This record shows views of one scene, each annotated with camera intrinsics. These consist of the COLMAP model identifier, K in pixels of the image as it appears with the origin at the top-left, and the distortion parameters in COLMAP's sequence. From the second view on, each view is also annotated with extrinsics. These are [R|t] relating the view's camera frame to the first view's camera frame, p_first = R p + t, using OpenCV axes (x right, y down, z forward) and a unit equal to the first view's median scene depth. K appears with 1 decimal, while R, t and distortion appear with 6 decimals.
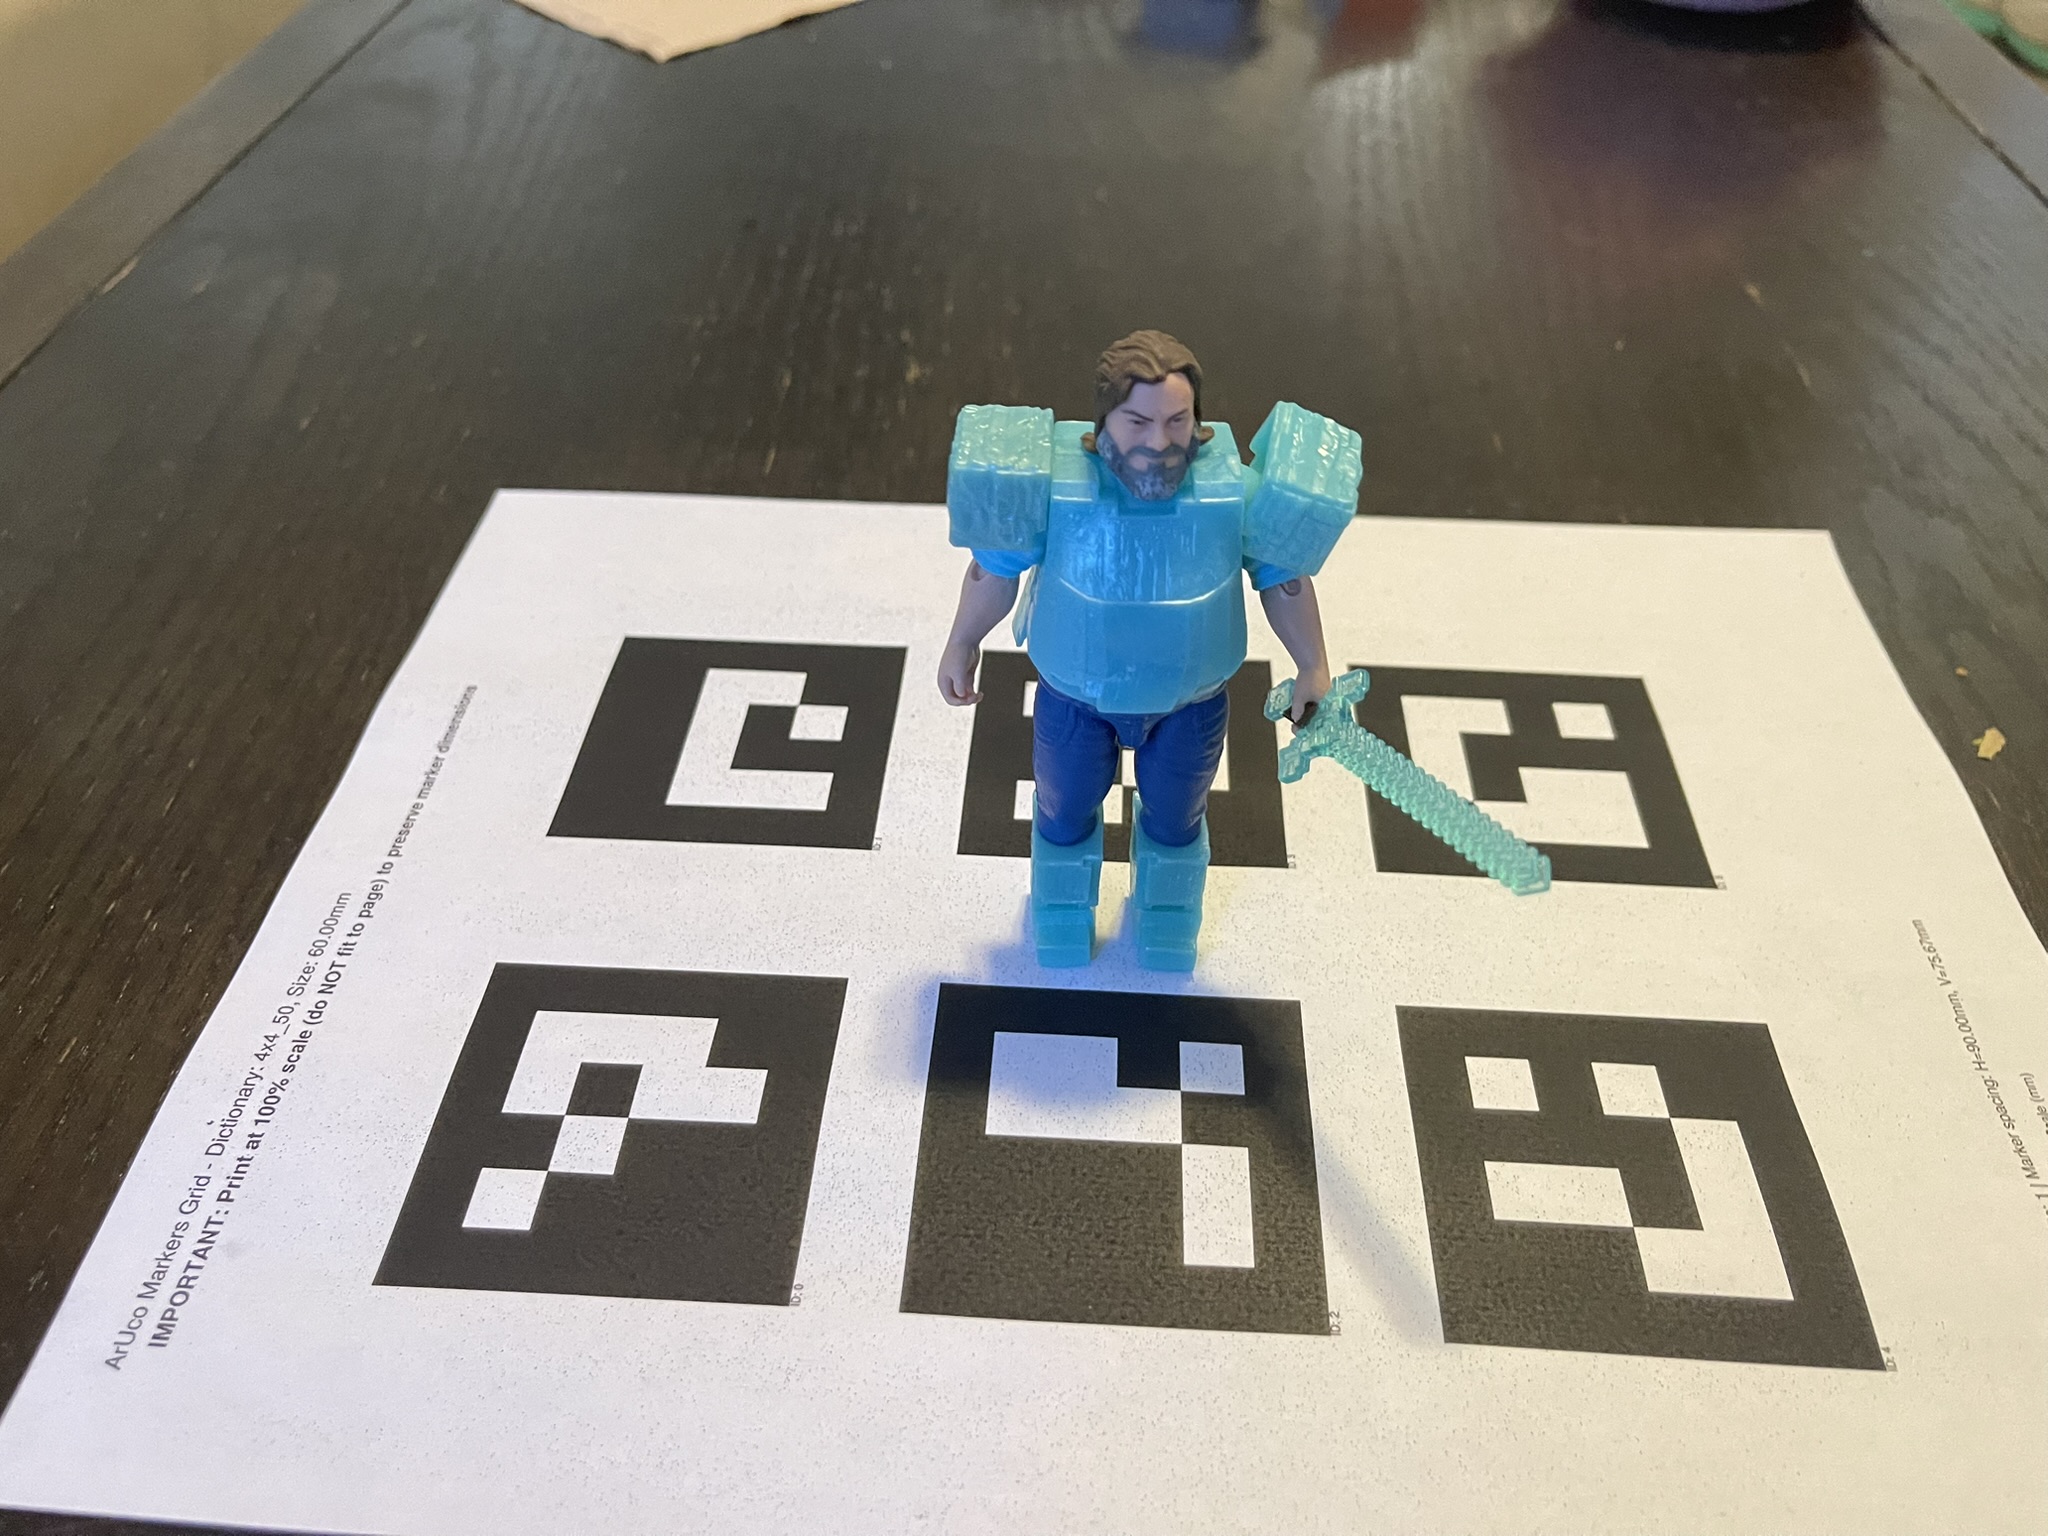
lens RADIAL K [[1553.9, 0, 1024.0], [0, 1553.9, 768.0], [0, 0, 1]] dist [0.041992, -0.088922]
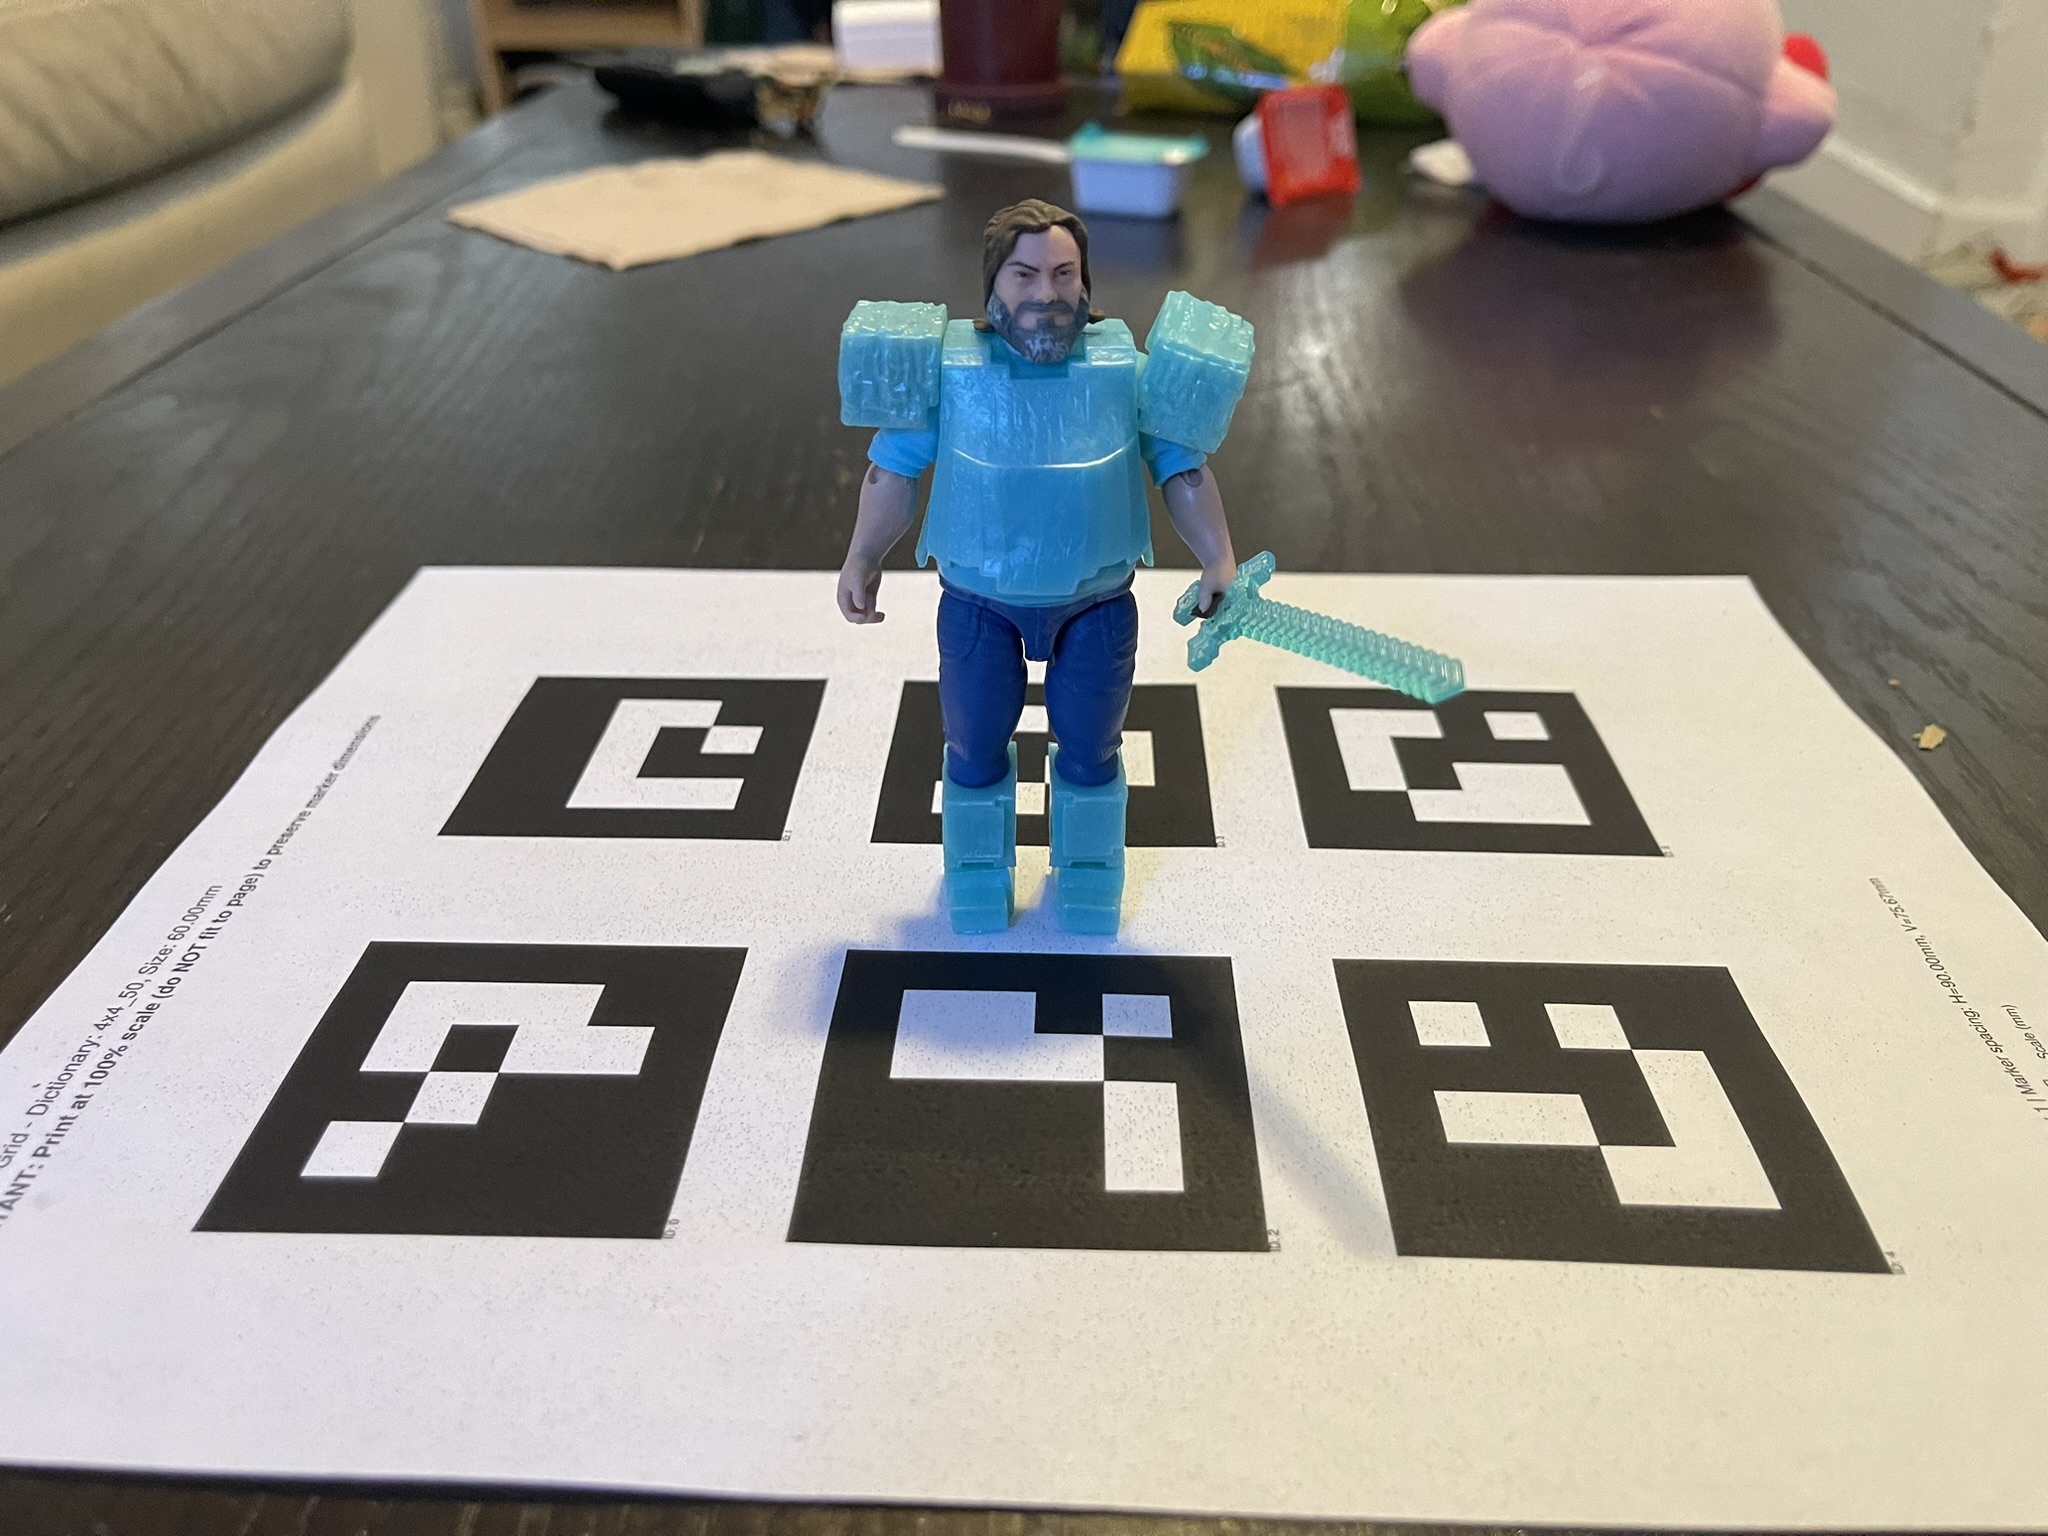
lens RADIAL K [[1553.9, 0, 1024.0], [0, 1553.9, 768.0], [0, 0, 1]] dist [0.041992, -0.088922]
pose [[0.999626, -0.018627, 0.020029, 0.037888], [0.022206, 0.980220, -0.196661, 0.230790], [-0.015970, 0.197032, 0.980267, 0.064938]]
